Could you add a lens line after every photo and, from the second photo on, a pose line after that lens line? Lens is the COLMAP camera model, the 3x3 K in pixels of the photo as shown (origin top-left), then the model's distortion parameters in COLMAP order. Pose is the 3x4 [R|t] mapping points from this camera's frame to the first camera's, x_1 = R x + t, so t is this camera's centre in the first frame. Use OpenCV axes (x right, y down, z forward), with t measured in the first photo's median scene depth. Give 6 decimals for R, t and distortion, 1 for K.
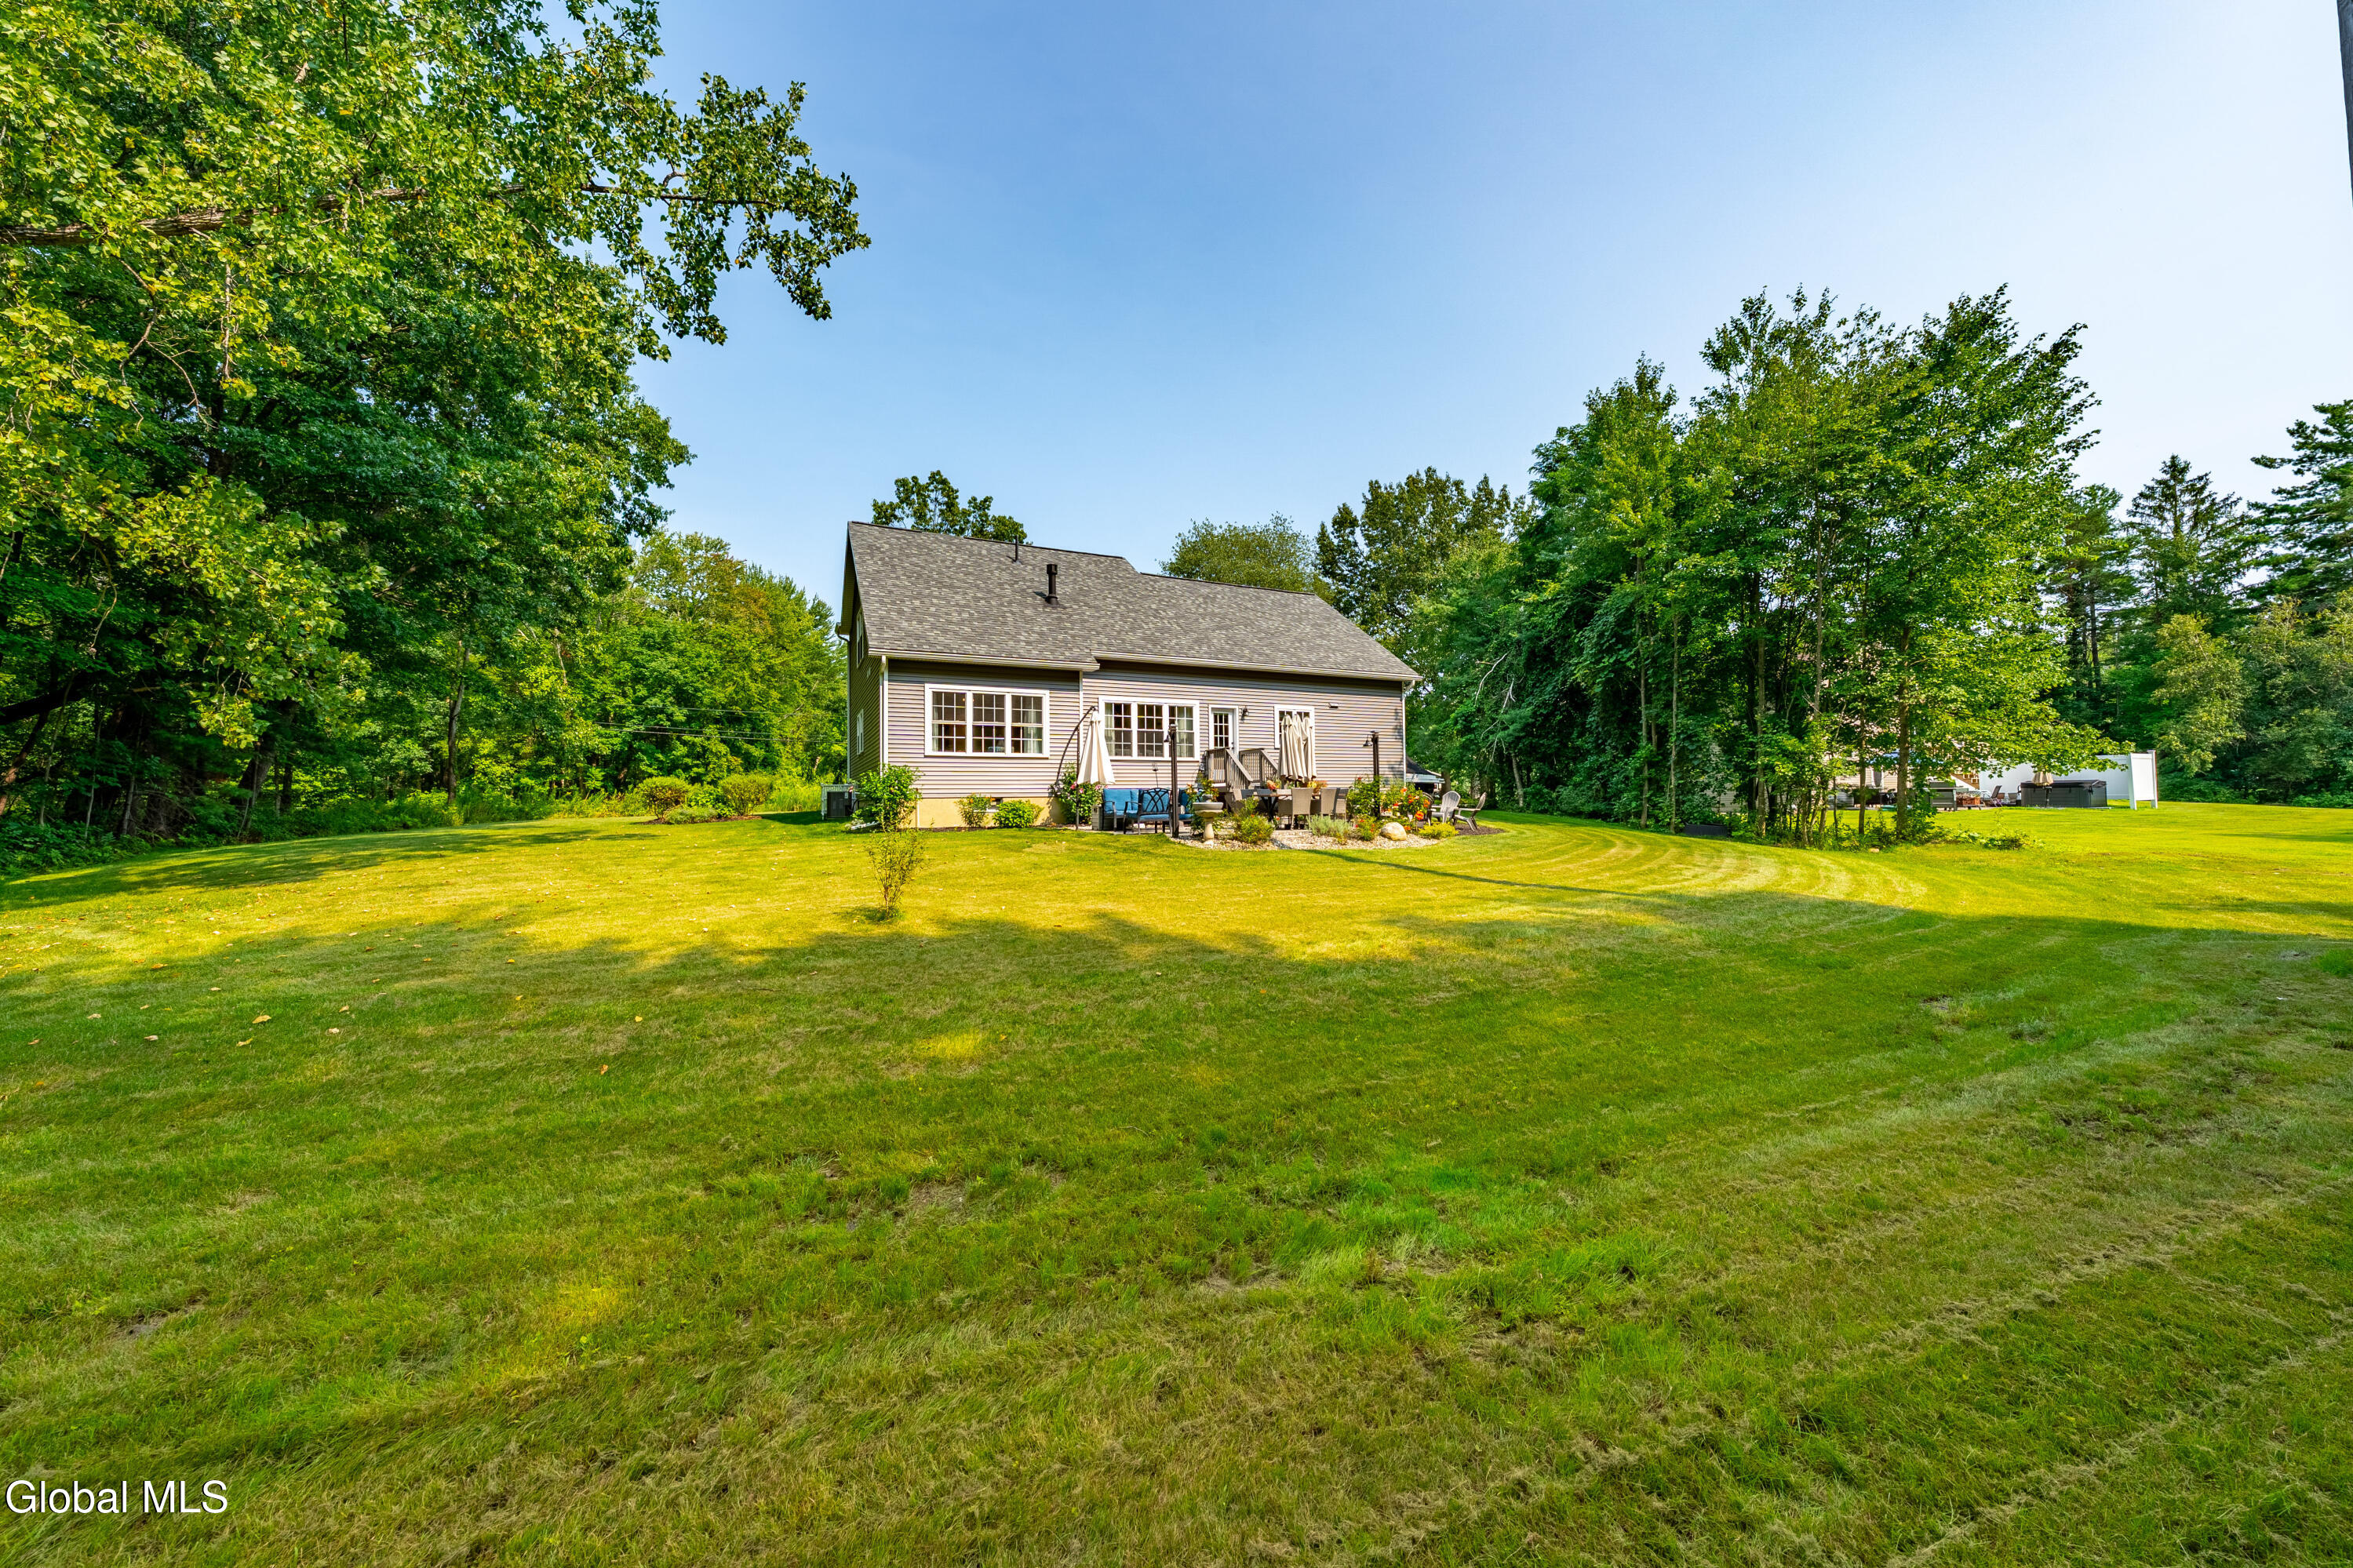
lens RADIAL K [[821.3, 0, 1173.0], [0, 821.3, 788.1], [0, 0, 1]] dist [0.014151, 0.000082]
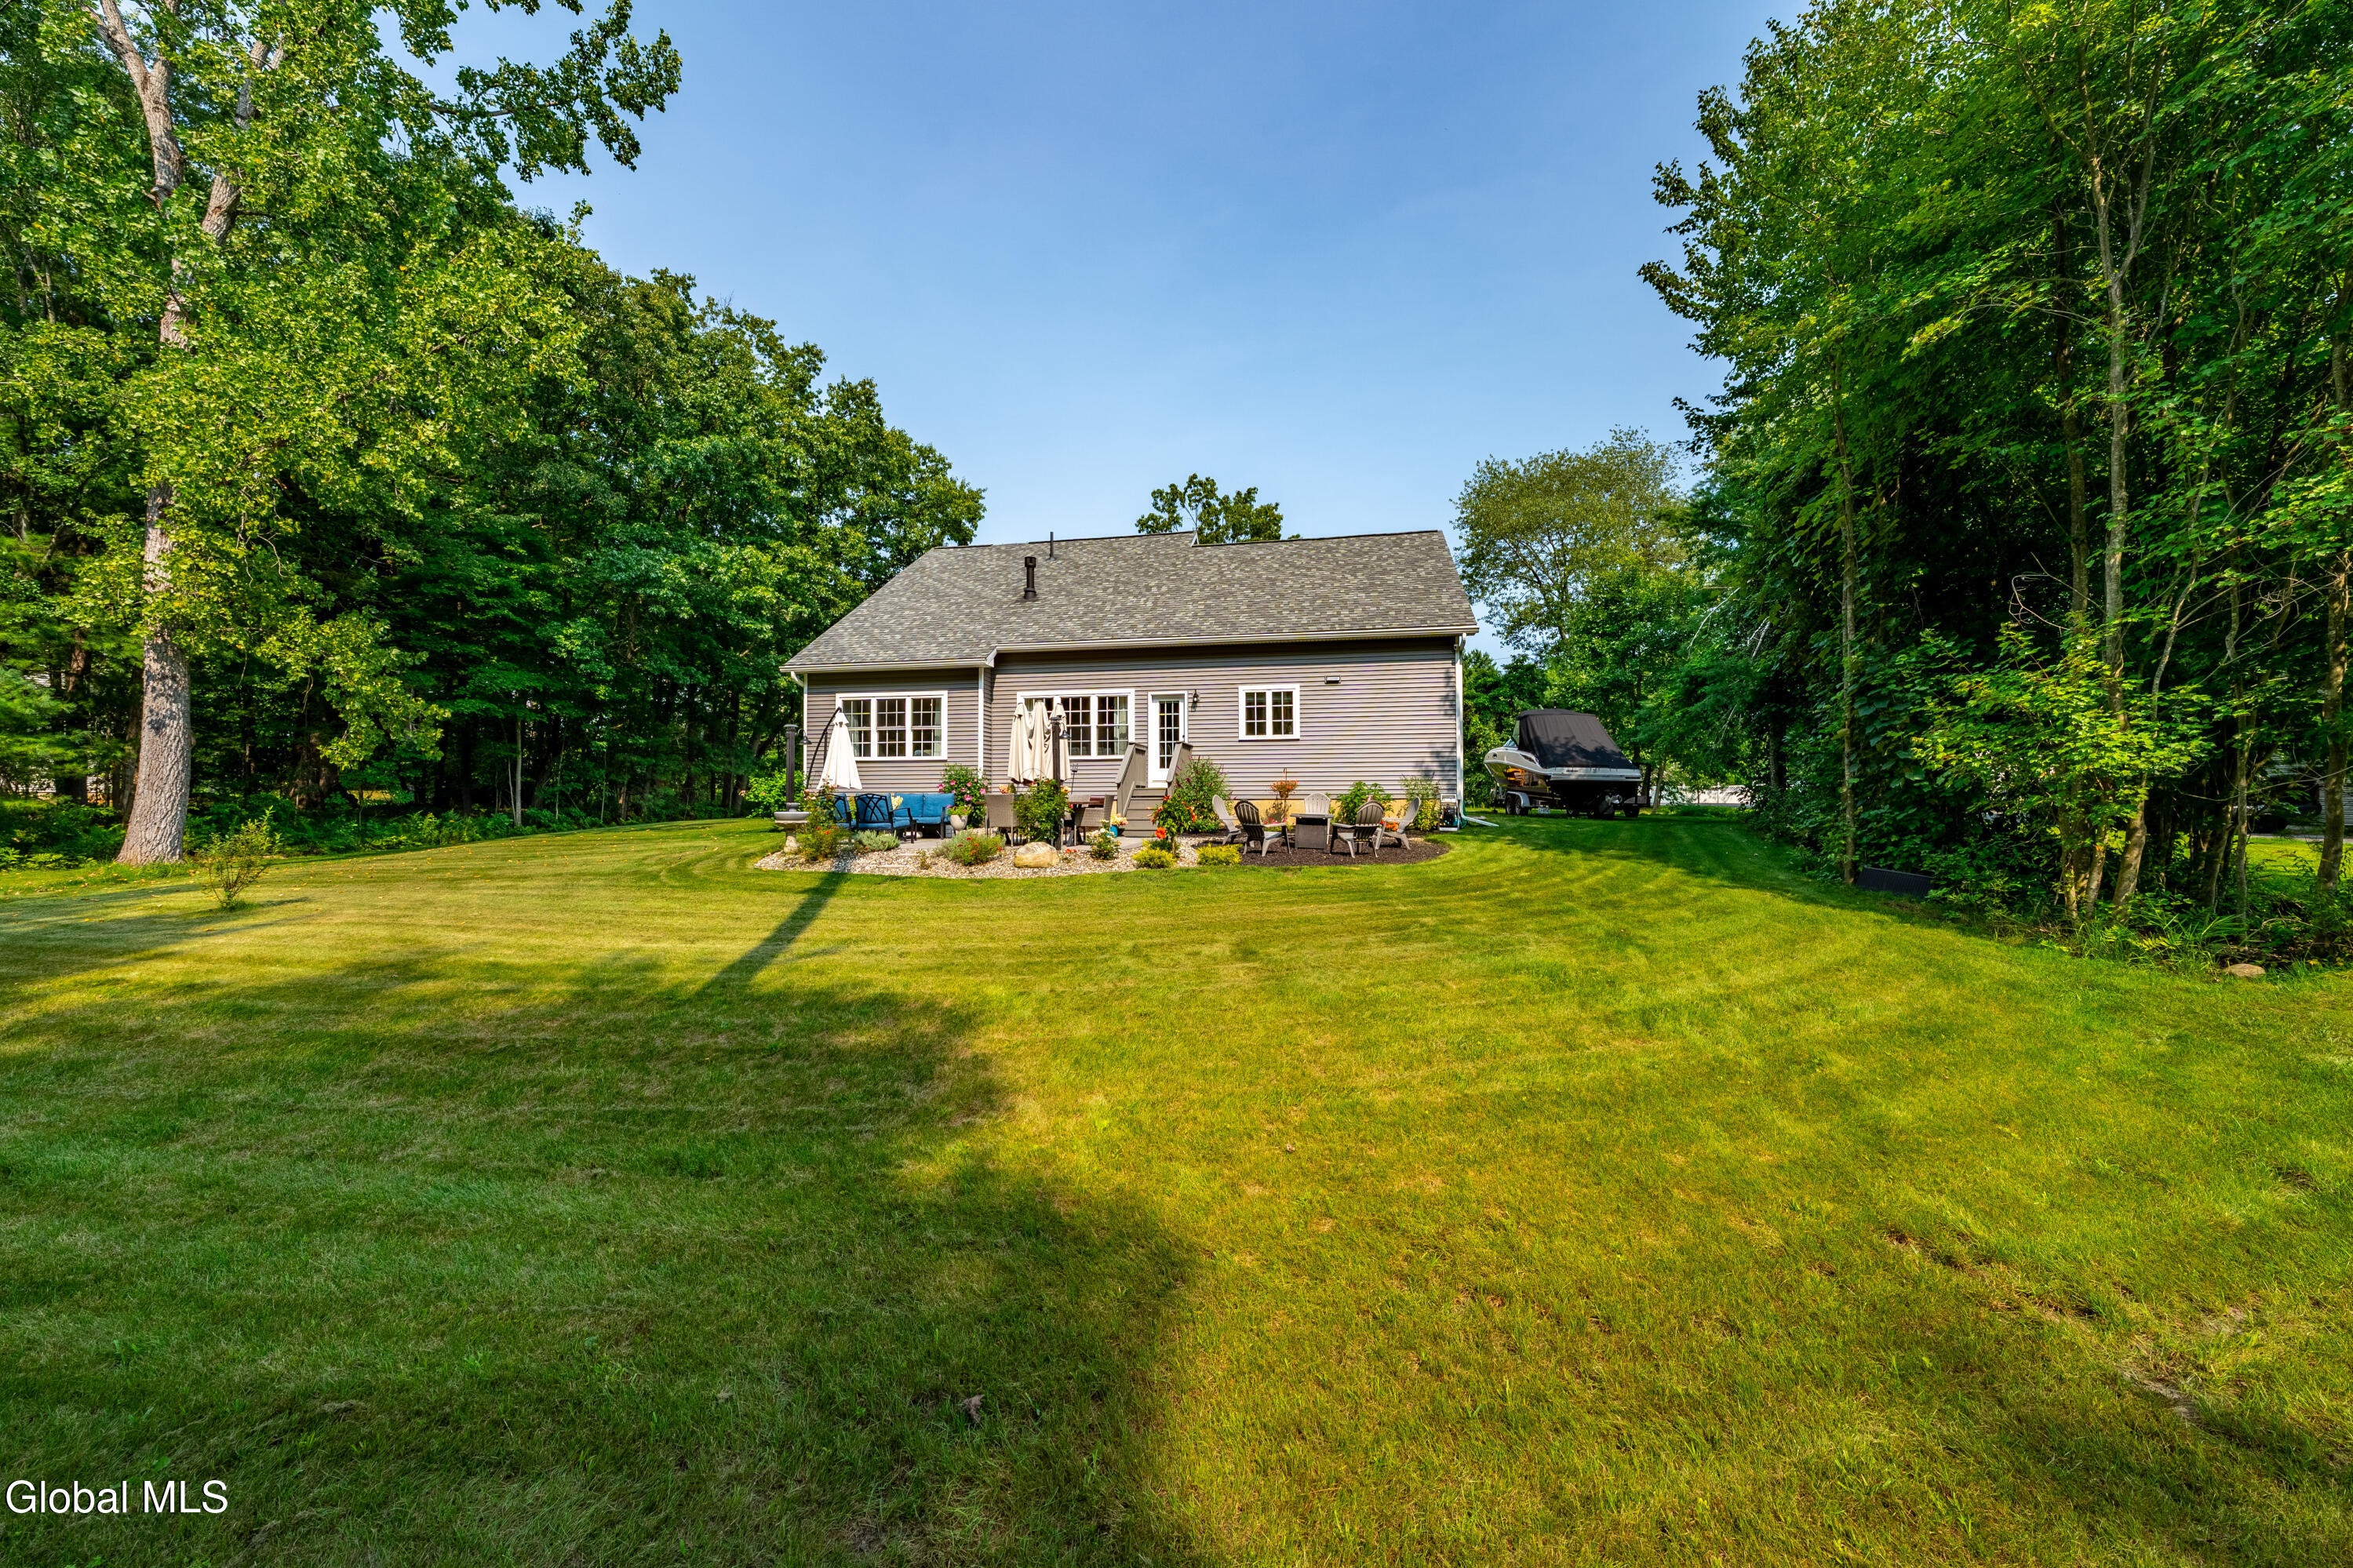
lens RADIAL K [[821.3, 0, 1172.1], [0, 821.3, 785.9], [0, 0, 1]] dist [0.014151, 0.000082]
pose [[0.802042, -0.003719, -0.597256, 0.575432], [0.004318, 0.999991, -0.000427, -0.004262], [0.597252, -0.002237, 0.802050, 0.338005]]
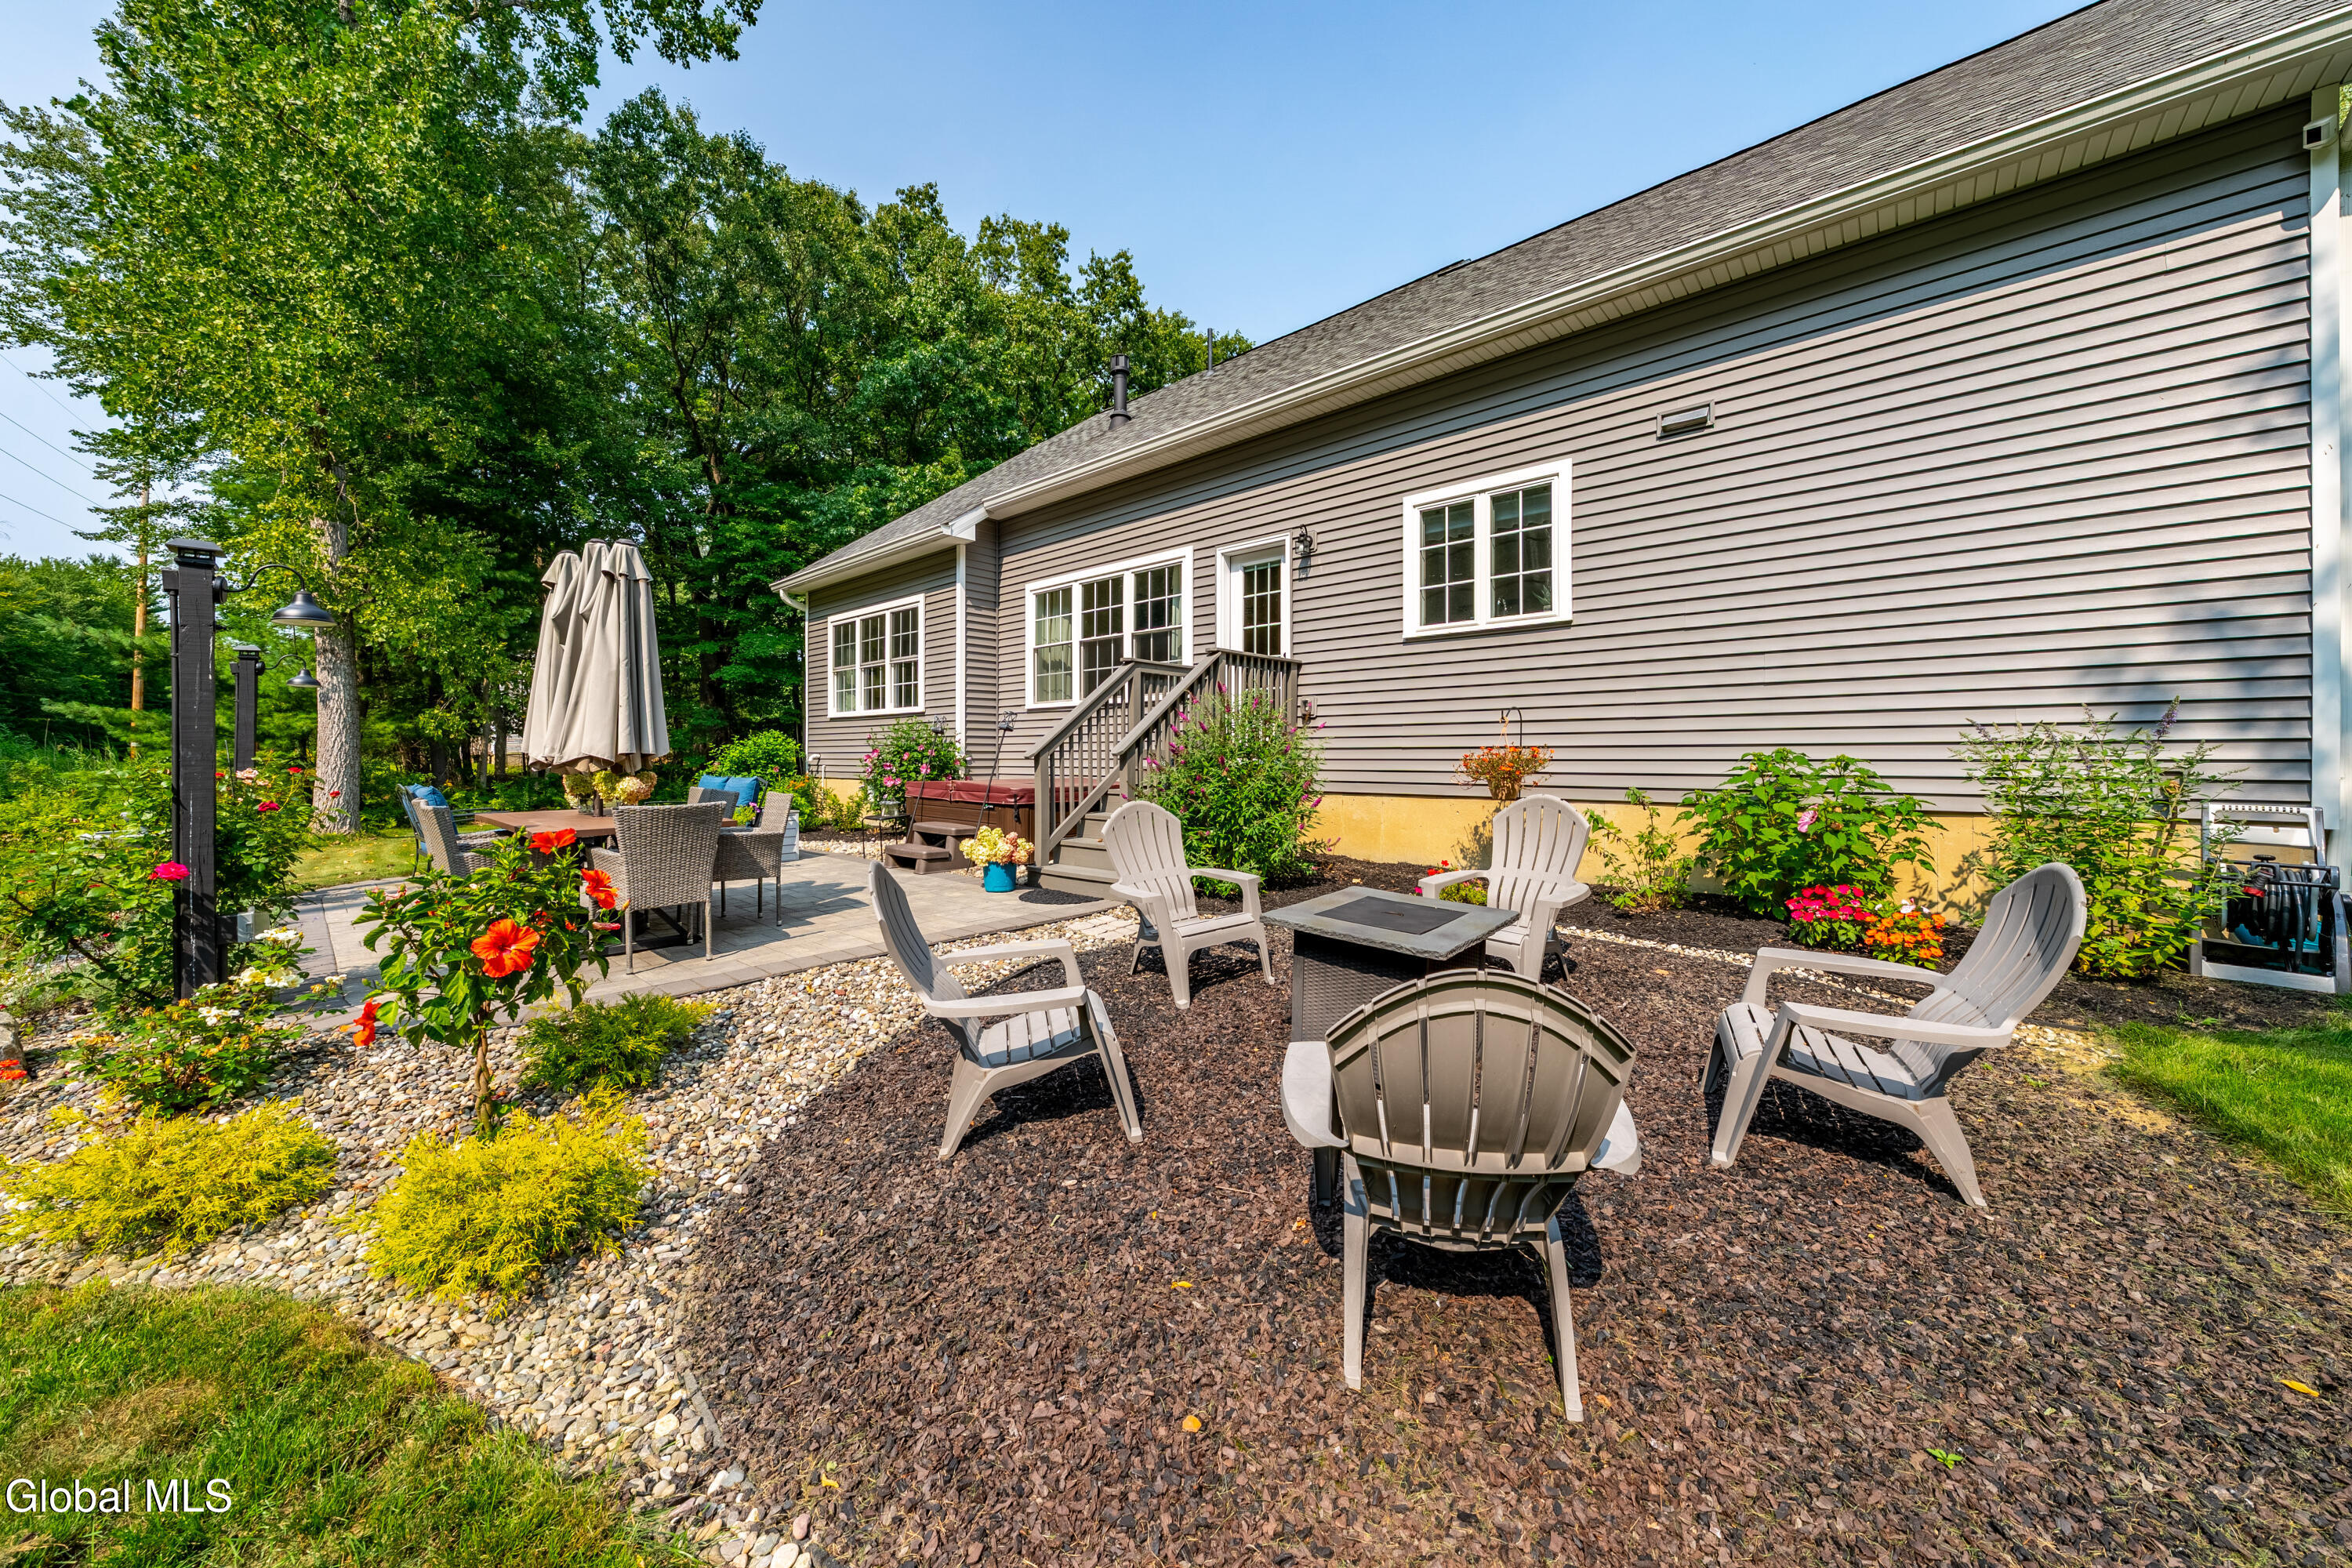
lens RADIAL K [[821.1, 0, 1173.3], [0, 821.1, 748.4], [0, 0, 1]] dist [0.014151, 0.000082]
pose [[0.372410, -0.001014, -0.928068, 0.393608], [0.011627, 0.999926, 0.003573, -0.010703], [0.927995, -0.012121, 0.372395, 0.847079]]
